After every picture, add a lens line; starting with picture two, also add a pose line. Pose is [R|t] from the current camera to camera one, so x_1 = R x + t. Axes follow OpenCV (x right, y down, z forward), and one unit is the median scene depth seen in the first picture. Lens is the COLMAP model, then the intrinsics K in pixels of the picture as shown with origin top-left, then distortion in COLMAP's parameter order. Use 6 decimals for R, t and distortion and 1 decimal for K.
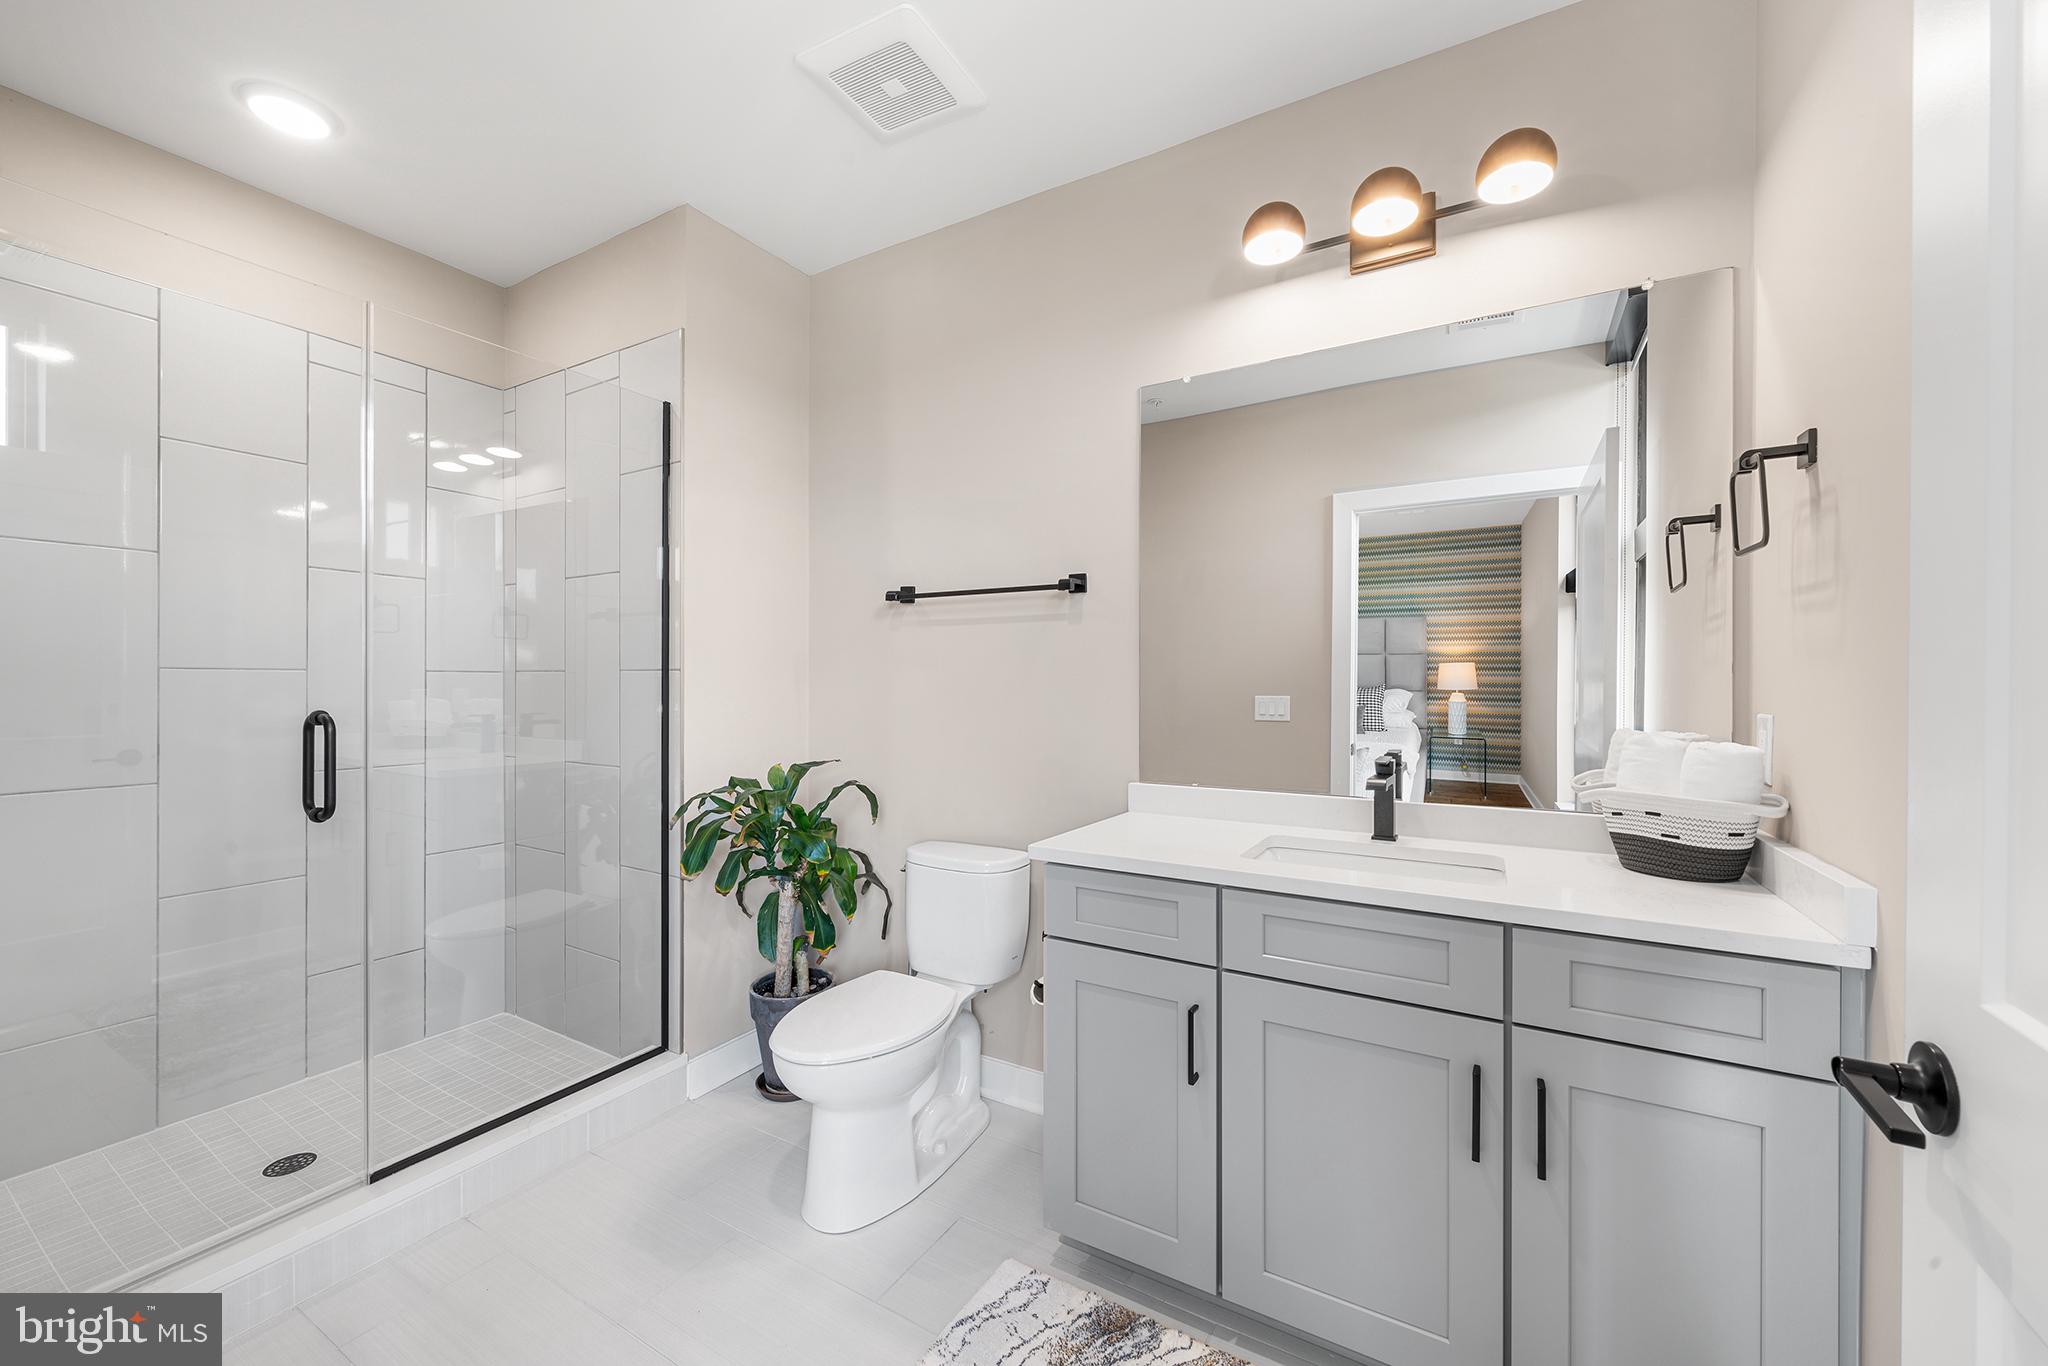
lens RADIAL K [[787.9, 0, 1020.2], [0, 787.9, 685.9], [0, 0, 1]] dist [0.000994, -0.000099]
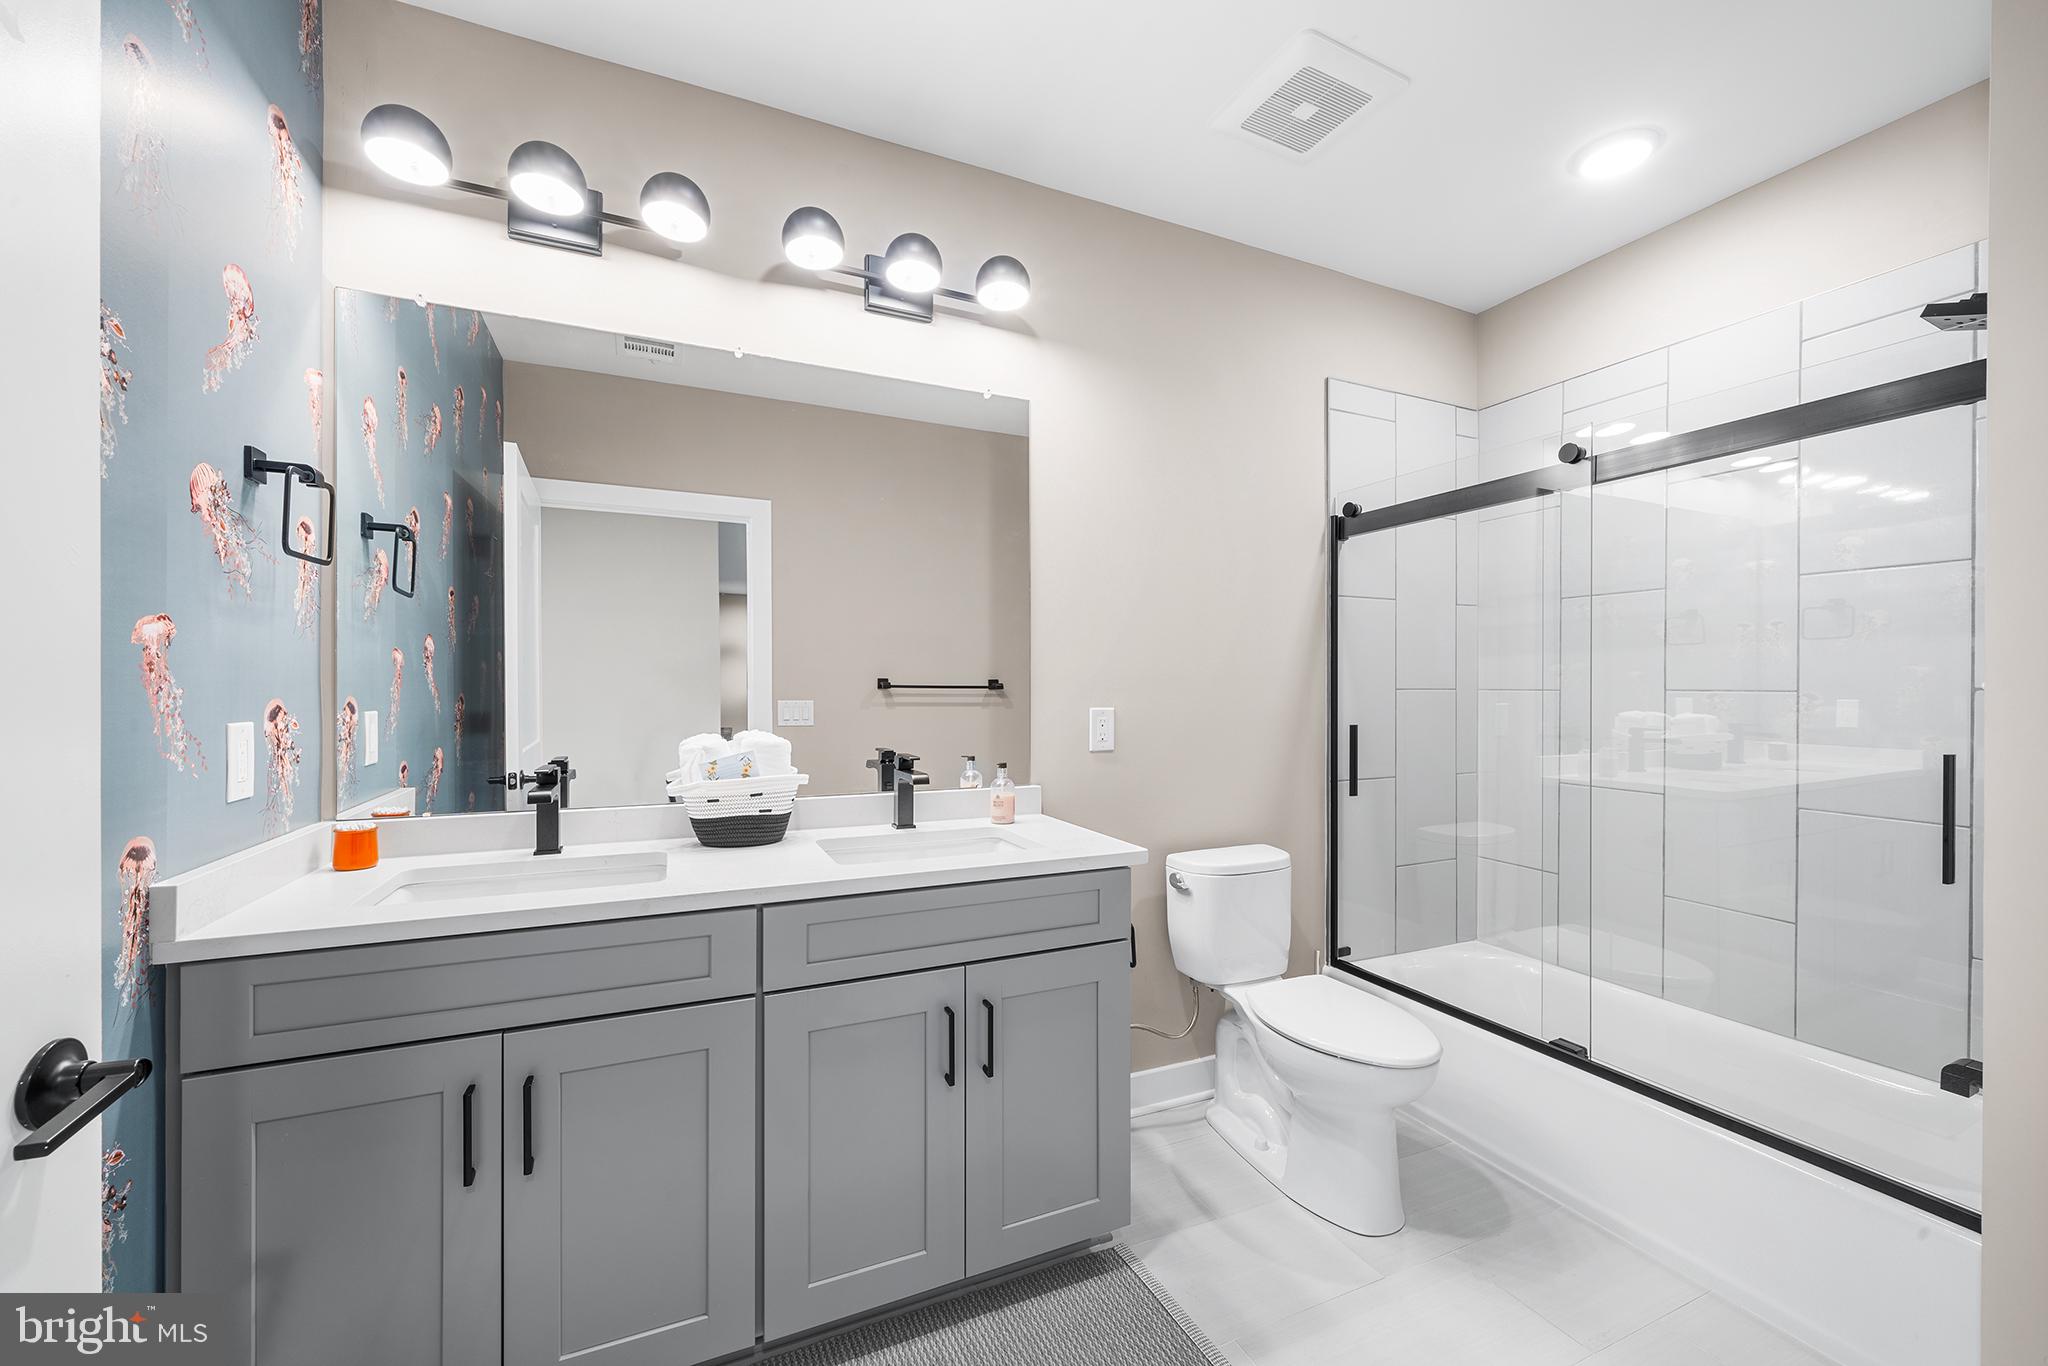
lens RADIAL K [[799.4, 0, 1012.6], [0, 799.4, 685.0], [0, 0, 1]] dist [-0.003821, 0.000464]
pose [[0.570670, 0.007193, 0.821148, -0.120798], [-0.001860, 0.999970, -0.007467, 0.000048], [-0.821177, 0.002734, 0.570667, 0.072280]]
